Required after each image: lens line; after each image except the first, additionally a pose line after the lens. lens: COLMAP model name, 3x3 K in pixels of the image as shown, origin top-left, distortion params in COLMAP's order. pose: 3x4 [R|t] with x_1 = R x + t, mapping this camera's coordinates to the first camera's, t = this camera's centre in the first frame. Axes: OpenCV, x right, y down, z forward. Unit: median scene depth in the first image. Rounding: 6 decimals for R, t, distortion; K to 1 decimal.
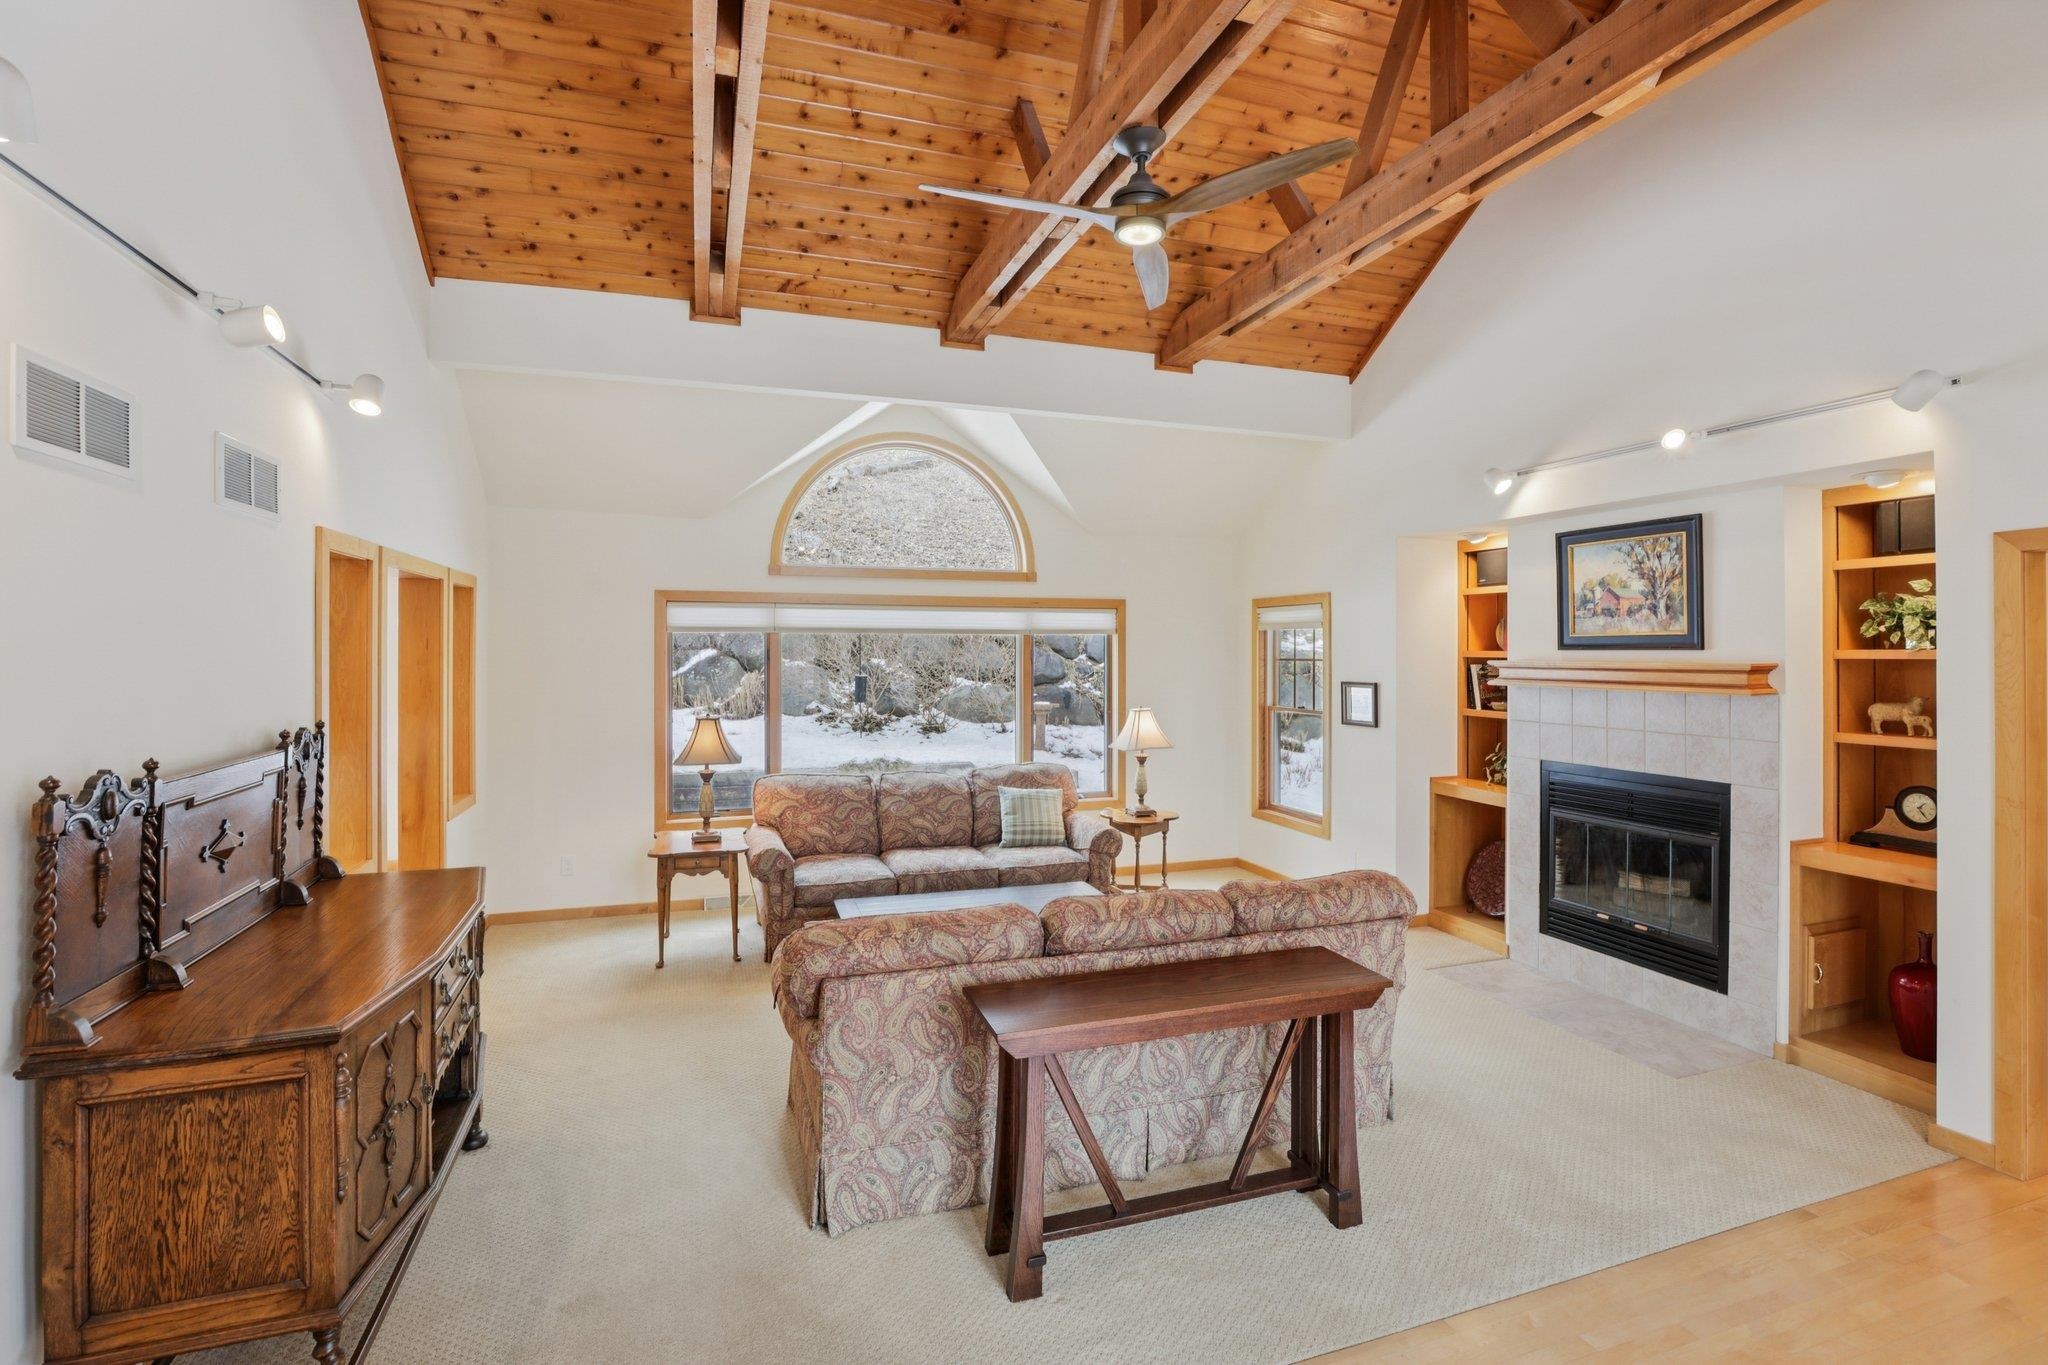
lens RADIAL K [[941.0, 0, 1027.9], [0, 941.0, 665.2], [0, 0, 1]] dist [-0.044531, 0.014540]
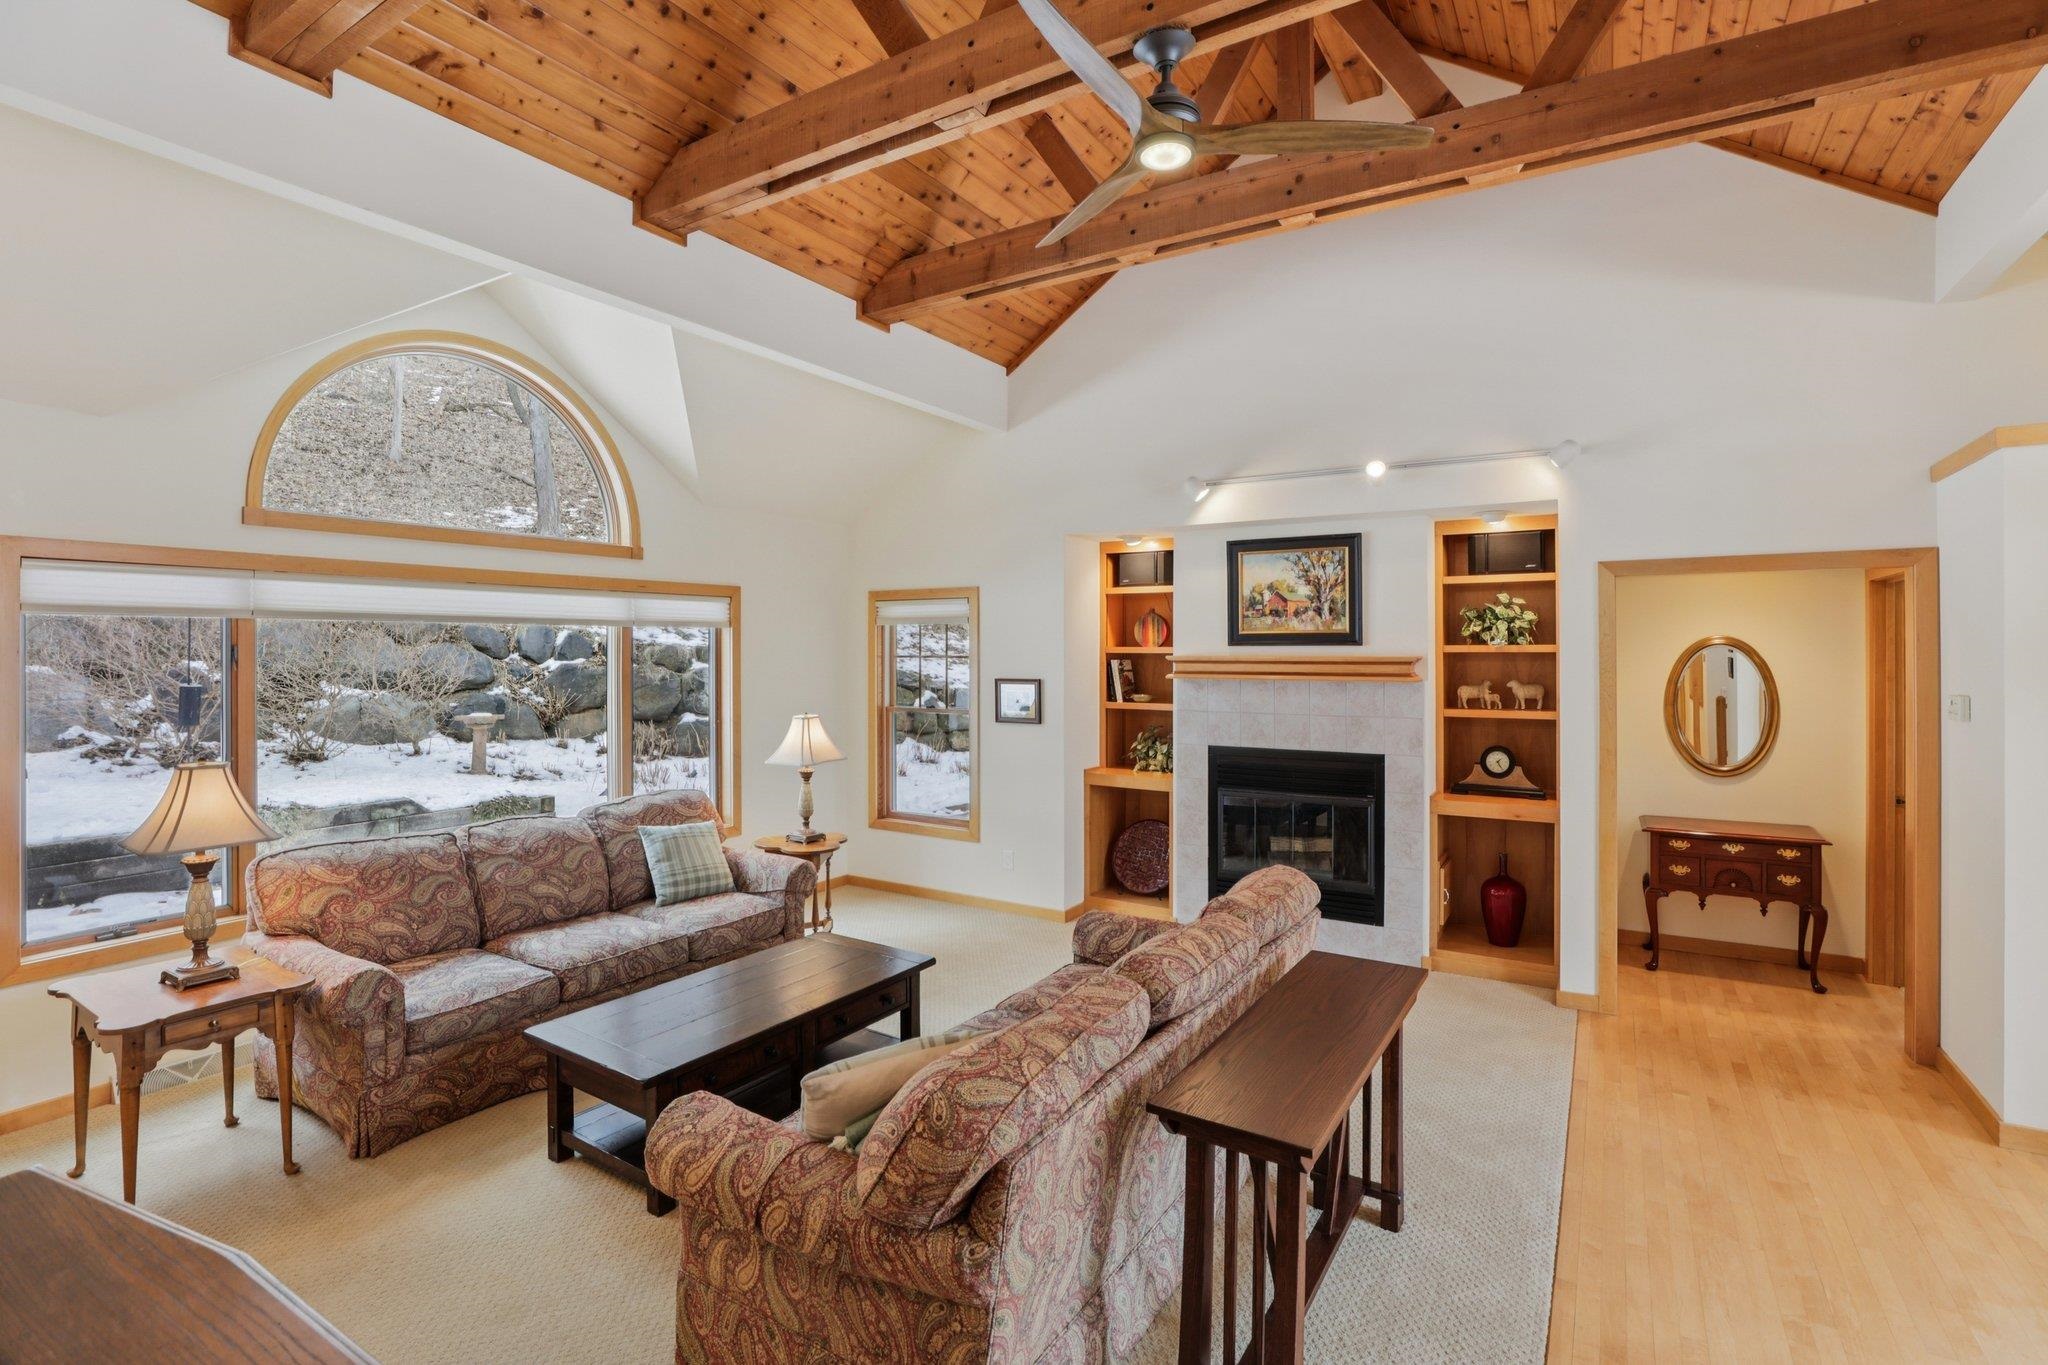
lens RADIAL K [[948.4, 0, 1021.2], [0, 948.4, 658.0], [0, 0, 1]] dist [-0.045399, 0.015244]
pose [[0.777705, -0.007457, 0.628585, -0.307194], [0.011139, 0.999936, -0.001919, -0.002137], [-0.628530, 0.008494, 0.777739, 0.247849]]
